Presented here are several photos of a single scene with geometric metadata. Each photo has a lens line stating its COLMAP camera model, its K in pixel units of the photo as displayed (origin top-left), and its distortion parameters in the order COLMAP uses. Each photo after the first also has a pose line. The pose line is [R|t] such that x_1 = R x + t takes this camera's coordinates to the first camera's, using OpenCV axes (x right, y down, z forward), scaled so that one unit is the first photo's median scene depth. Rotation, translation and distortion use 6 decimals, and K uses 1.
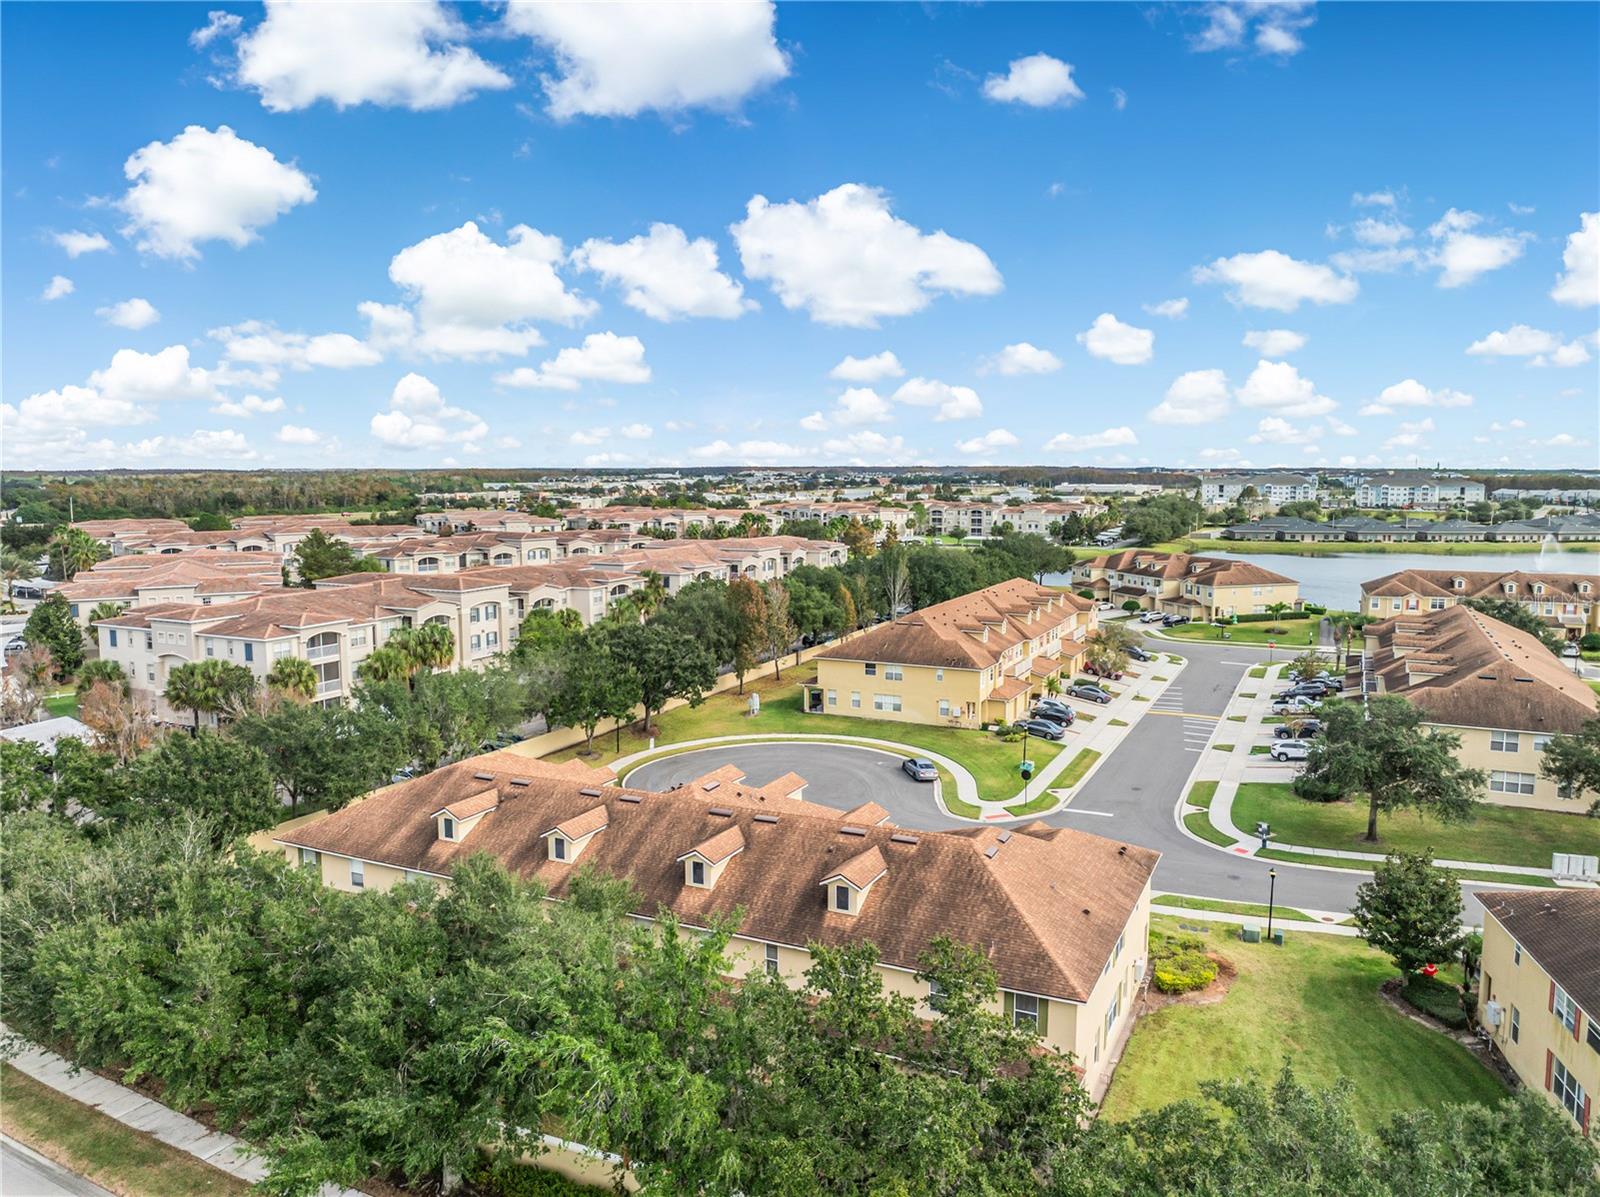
lens RADIAL K [[1128.1, 0, 803.7], [0, 1128.1, 585.1], [0, 0, 1]] dist [-0.020959, -0.006356]
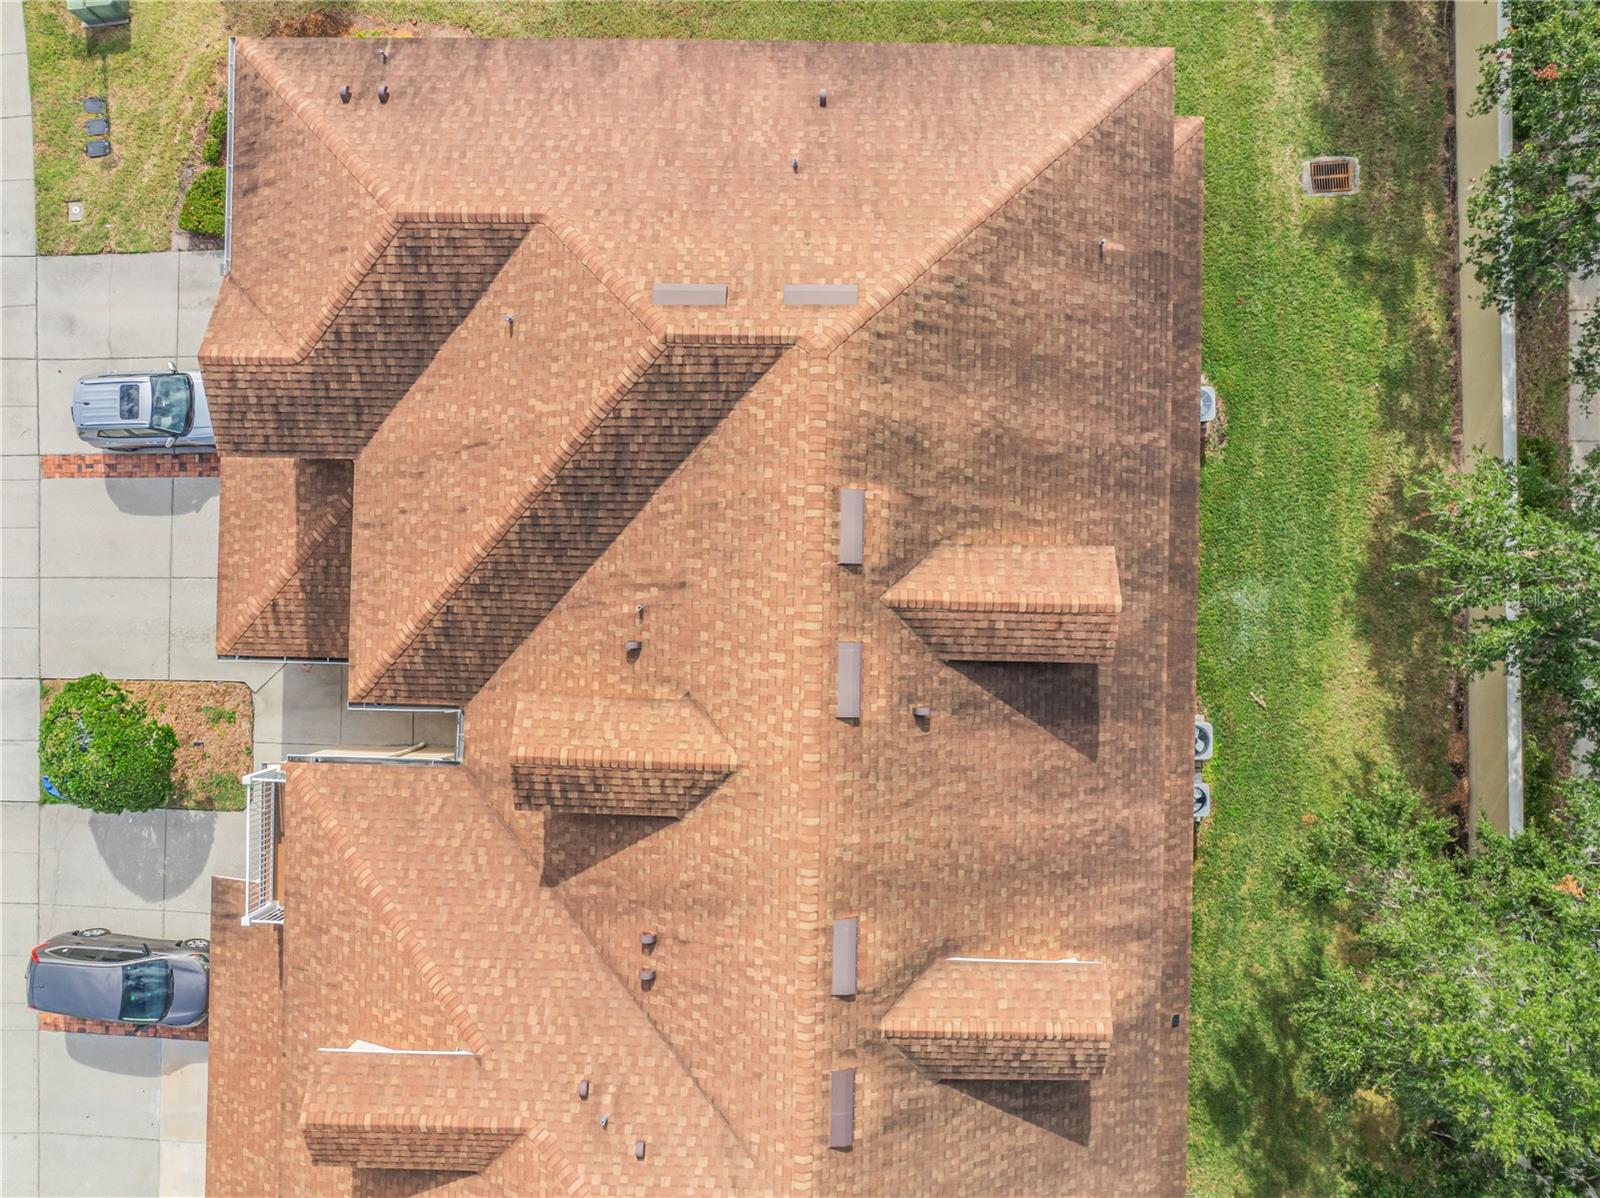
lens RADIAL K [[1102.2, 0, 800.0], [0, 1102.2, 599.0], [0, 0, 1]] dist [0.003603, -0.000414]
pose [[-0.415656, -0.909342, 0.018107, 0.028336], [0.115163, -0.032871, 0.992803, -0.053355], [-0.902201, 0.414750, 0.118385, 0.404181]]
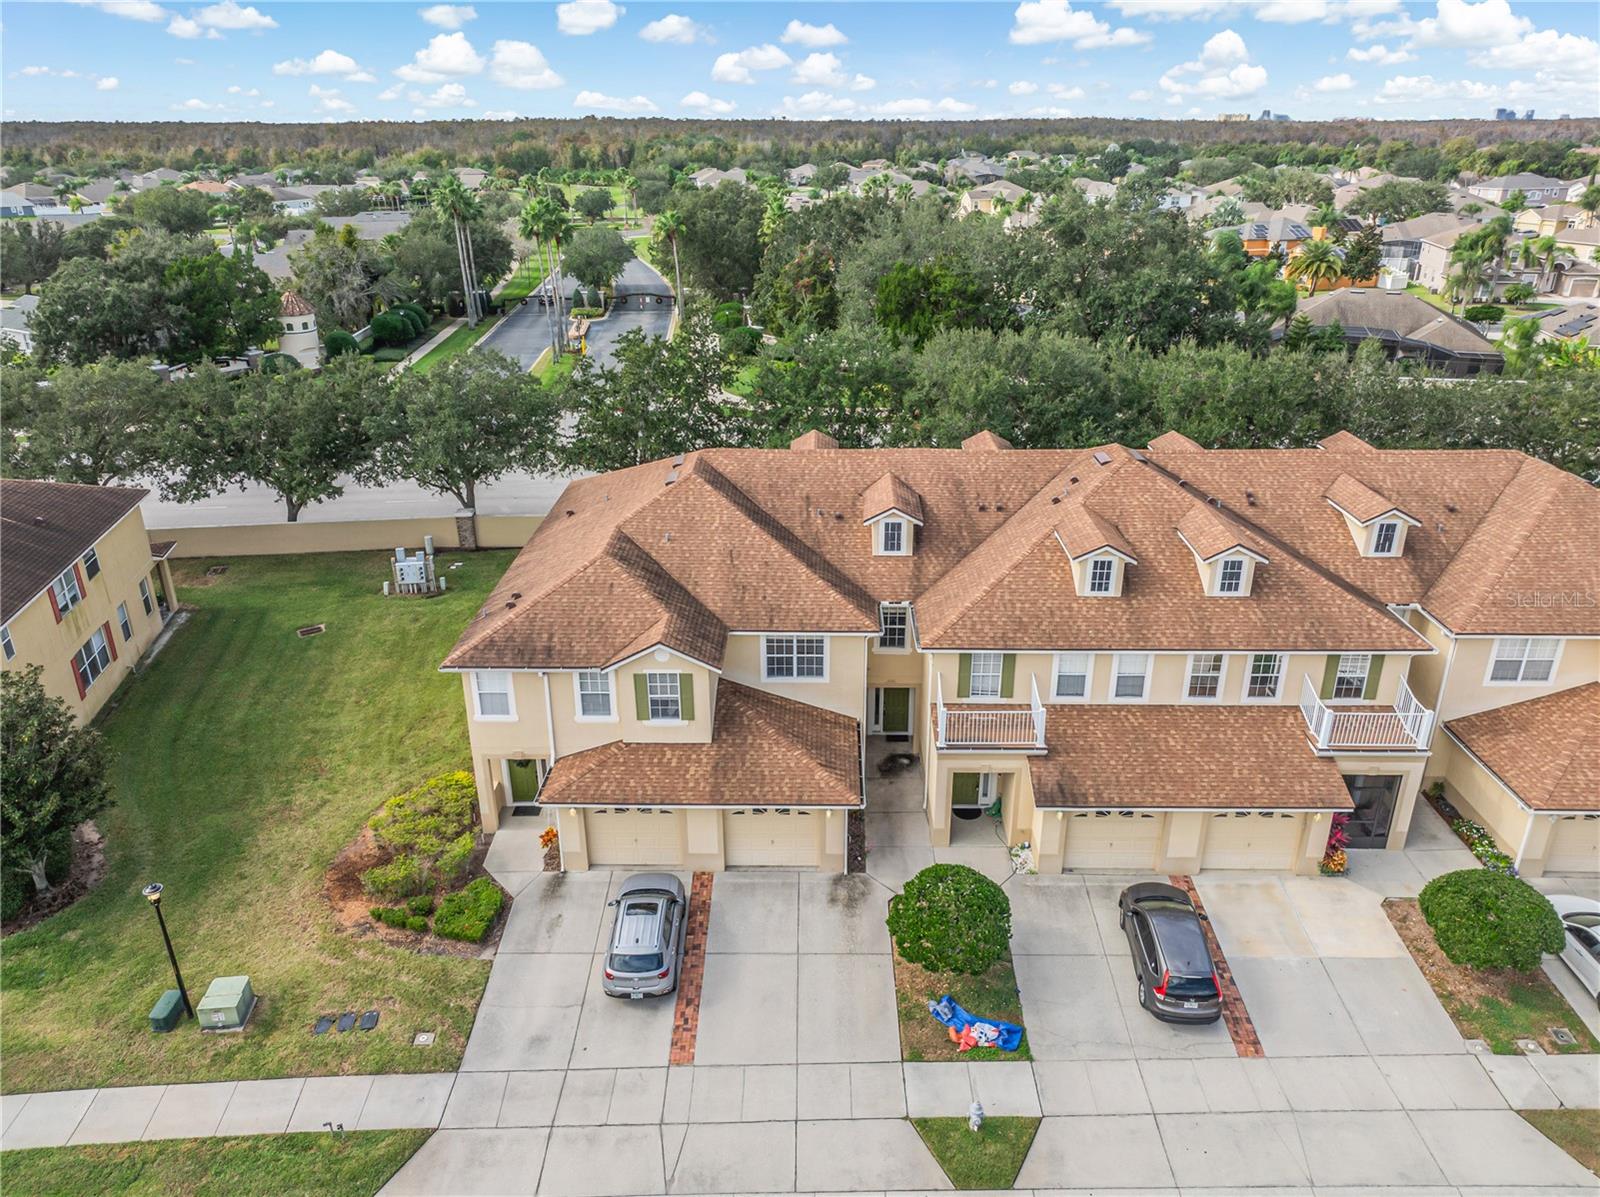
lens RADIAL K [[1102.2, 0, 800.0], [0, 1102.2, 598.5], [0, 0, 1]] dist [0.003603, -0.000414]
pose [[-0.907464, 0.175060, -0.381919, 0.168751], [-0.037669, 0.871488, 0.488968, -0.031617], [0.418437, 0.458107, -0.784250, 0.700792]]
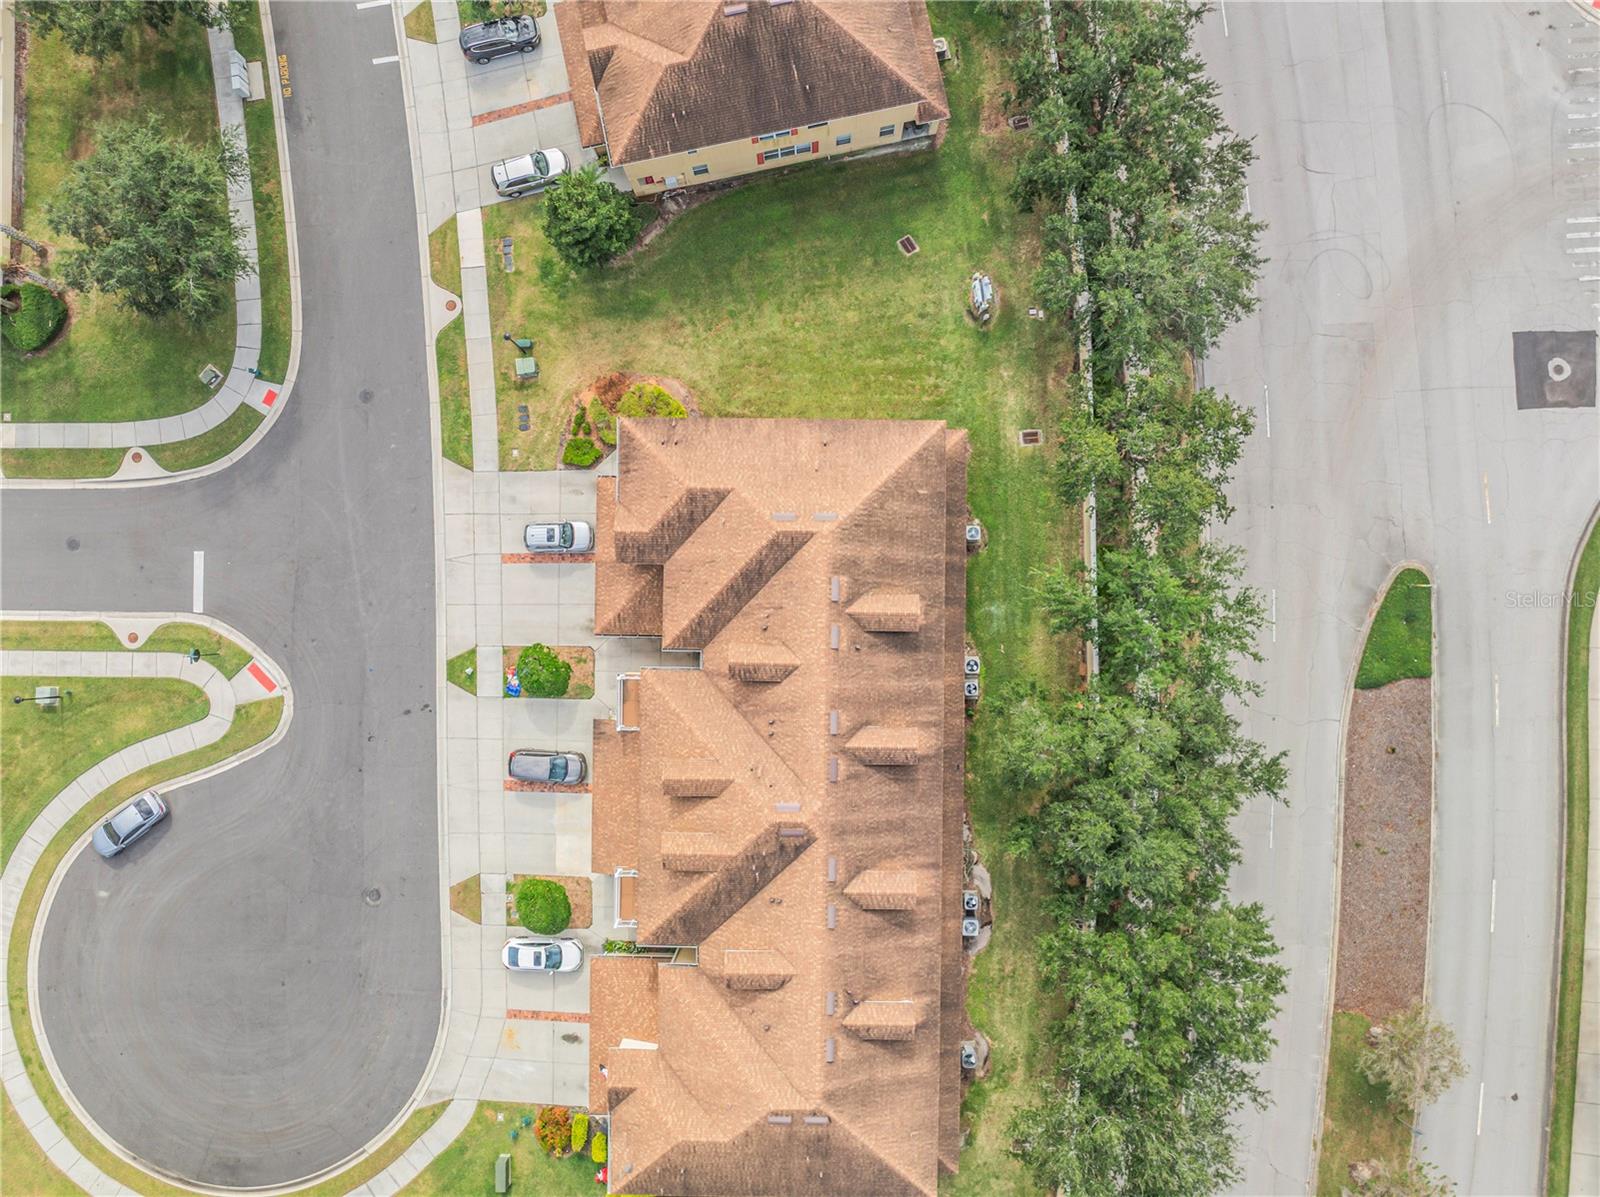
lens RADIAL K [[1129.0, 0, 797.0], [0, 1129.0, 603.2], [0, 0, 1]] dist [-0.027417, -0.001564]
pose [[-0.422812, -0.906016, 0.019091, 0.029248], [0.114840, -0.032673, 0.992847, -0.387971], [-0.898911, 0.421980, 0.117861, 0.371658]]
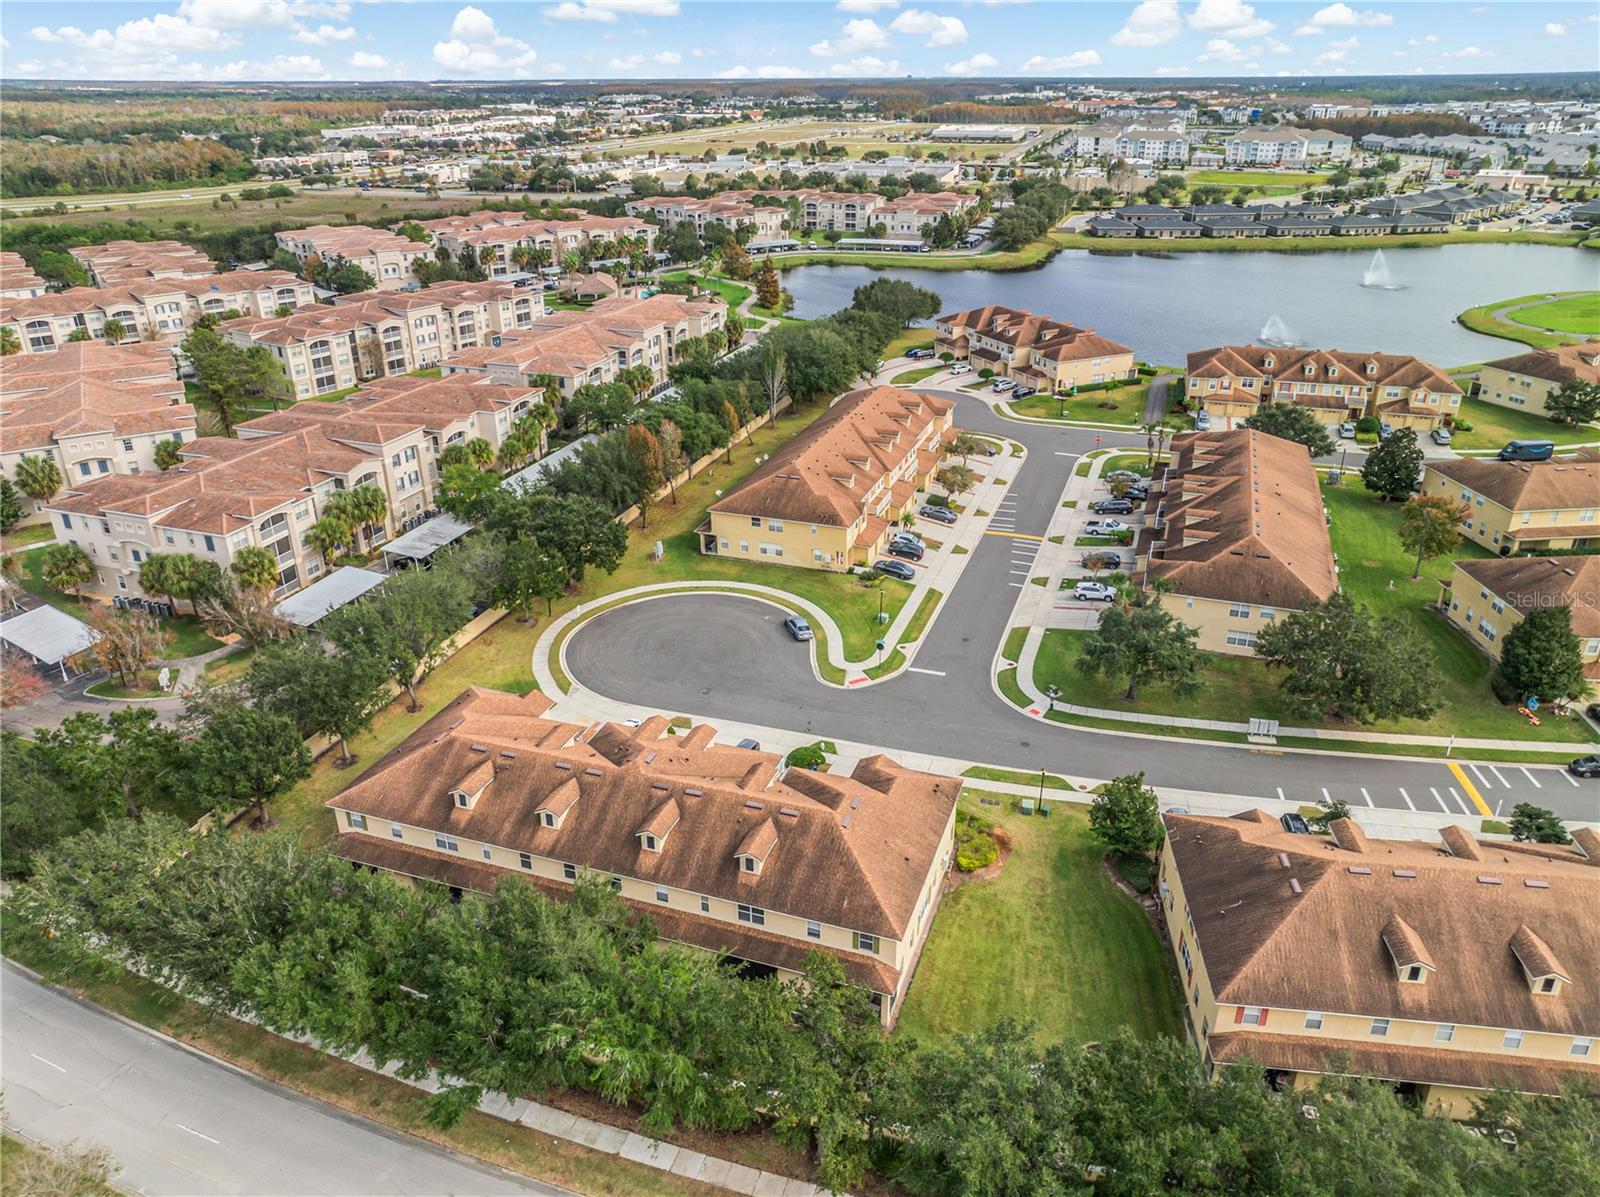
lens RADIAL K [[1102.2, 0, 800.0], [0, 1102.2, 598.5], [0, 0, 1]] dist [0.003603, -0.000414]
pose [[0.994210, -0.049234, 0.095514, -0.008661], [0.015213, 0.944399, 0.328450, -0.213258], [-0.106374, -0.325095, 0.939679, -0.113679]]
